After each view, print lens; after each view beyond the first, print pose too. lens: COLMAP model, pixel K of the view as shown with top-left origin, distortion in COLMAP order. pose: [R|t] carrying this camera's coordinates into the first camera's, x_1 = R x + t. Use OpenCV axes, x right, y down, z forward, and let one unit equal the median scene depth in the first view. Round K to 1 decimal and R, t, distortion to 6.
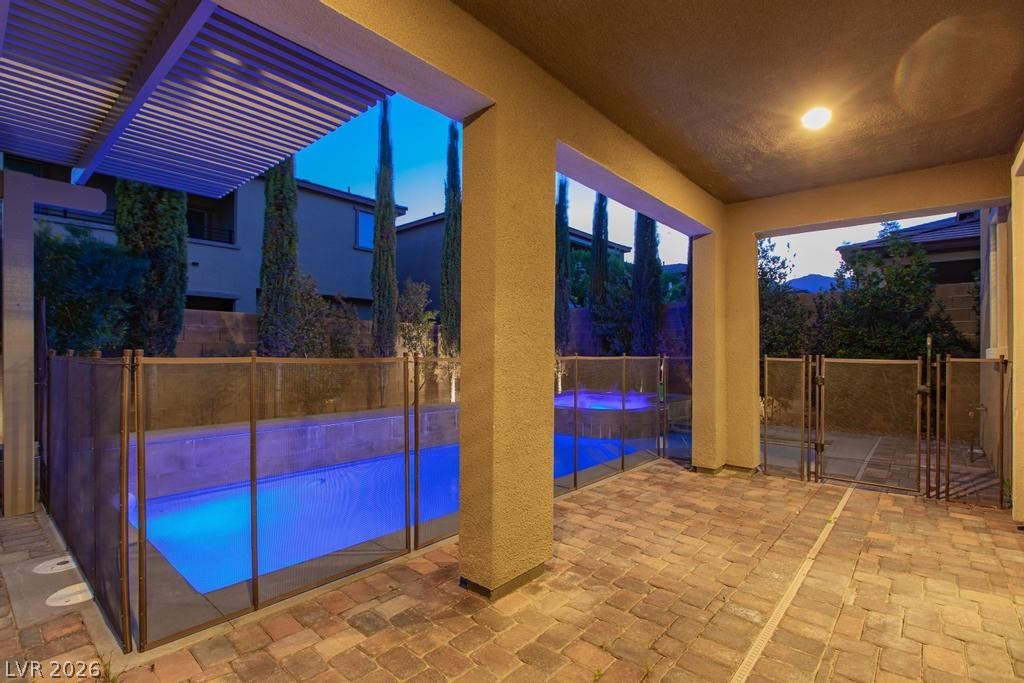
lens RADIAL K [[480.5, 0, 508.8], [0, 480.5, 351.7], [0, 0, 1]] dist [-0.006312, -0.000411]
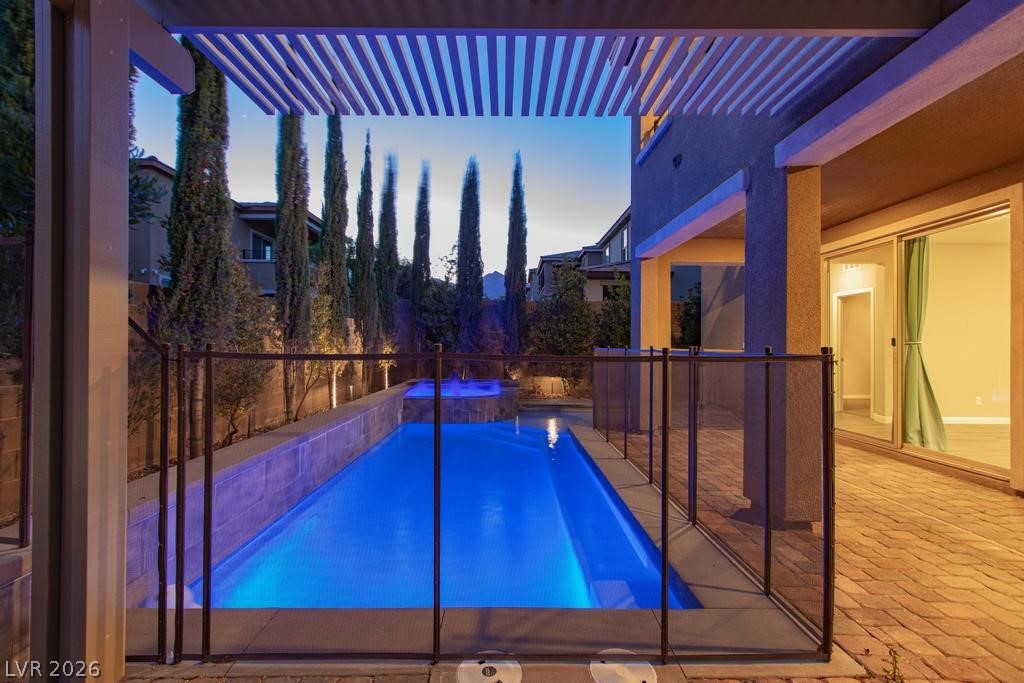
lens RADIAL K [[461.1, 0, 510.3], [0, 461.1, 340.0], [0, 0, 1]] dist [0.002762, -0.000677]
pose [[0.748909, 0.006416, 0.662642, -0.874498], [-0.004483, 0.999979, -0.004615, -0.004895], [-0.662658, 0.000486, 0.748922, 0.332743]]
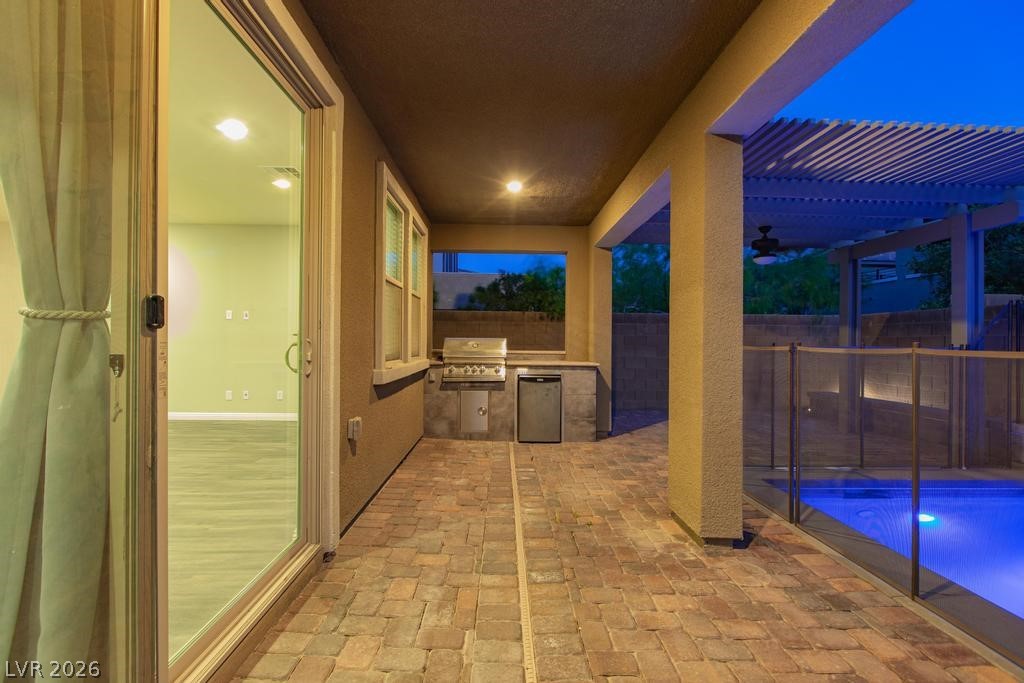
lens RADIAL K [[464.7, 0, 510.3], [0, 464.7, 340.0], [0, 0, 1]] dist [-0.005325, -0.000814]
pose [[-0.739987, -0.013777, -0.672480, 0.697521], [-0.011227, 0.999904, -0.008130, 0.008826], [0.672527, 0.001534, -0.740071, 0.948836]]
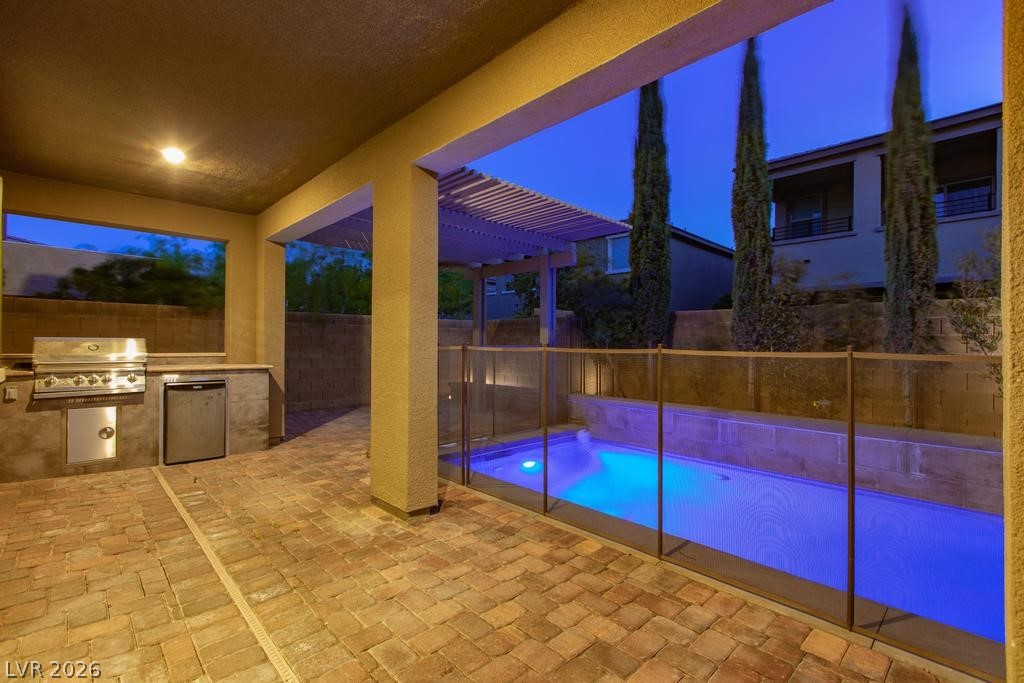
lens RADIAL K [[461.1, 0, 510.3], [0, 461.1, 340.0], [0, 0, 1]] dist [0.002762, -0.000677]
pose [[-0.091001, -0.012678, -0.995770, 0.791223], [-0.004581, 0.999914, -0.012312, 0.006521], [0.995840, 0.003441, -0.091052, 0.881764]]
